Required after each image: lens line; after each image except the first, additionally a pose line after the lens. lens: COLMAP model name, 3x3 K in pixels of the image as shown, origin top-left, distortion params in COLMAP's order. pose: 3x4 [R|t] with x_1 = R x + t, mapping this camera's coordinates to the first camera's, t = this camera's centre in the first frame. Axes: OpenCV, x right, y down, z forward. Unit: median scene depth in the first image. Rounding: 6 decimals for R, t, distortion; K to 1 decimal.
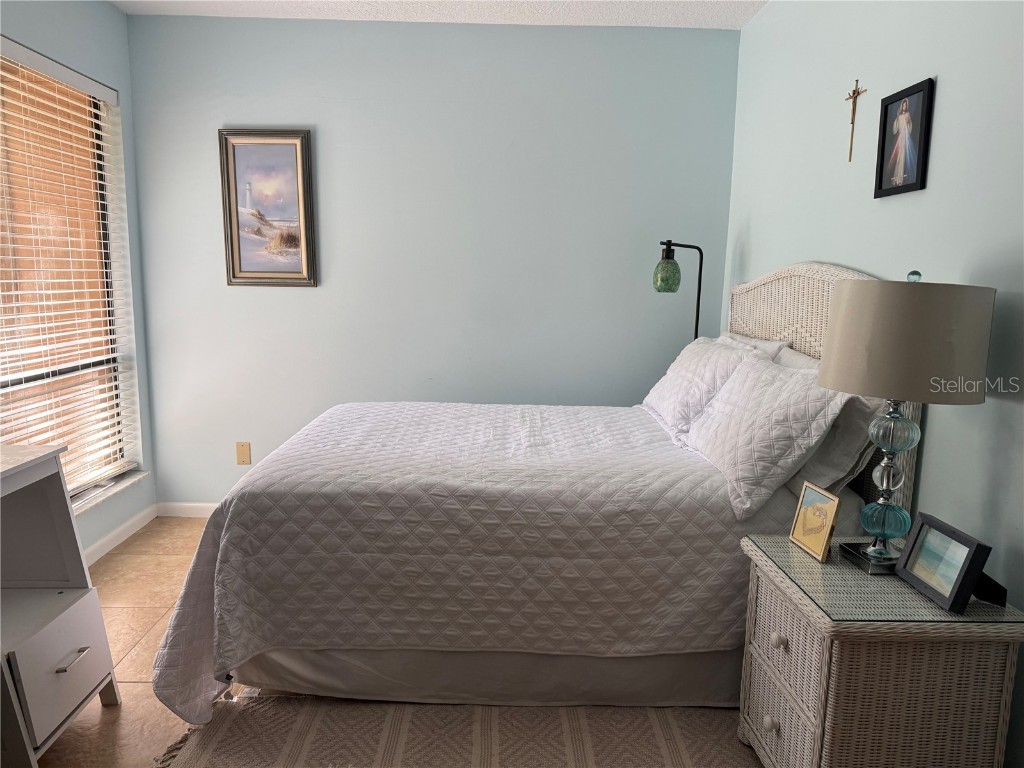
lens RADIAL K [[713.6, 0, 519.2], [0, 713.6, 384.5], [0, 0, 1]] dist [0.071297, -0.104593]
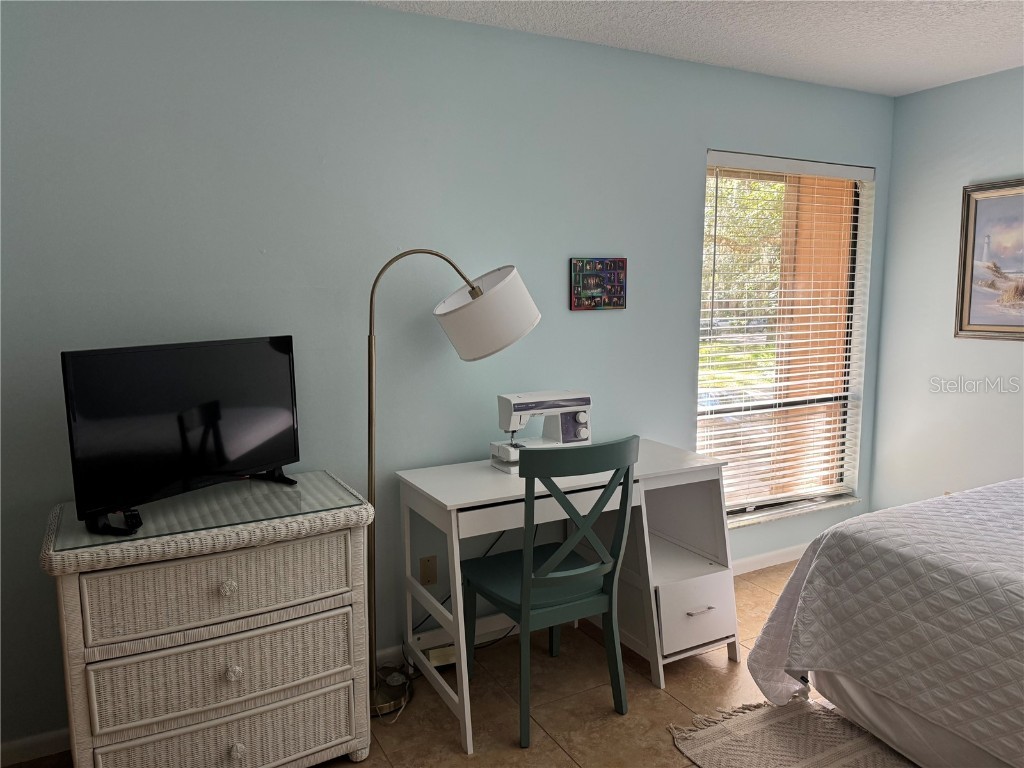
lens RADIAL K [[720.6, 0, 512.0], [0, 720.6, 384.0], [0, 0, 1]] dist [0.124875, -0.176245]
pose [[0.437042, 0.100495, -0.893809, 0.416429], [-0.123624, 0.991019, 0.050977, -0.079128], [0.890905, 0.088217, 0.445541, -0.017710]]
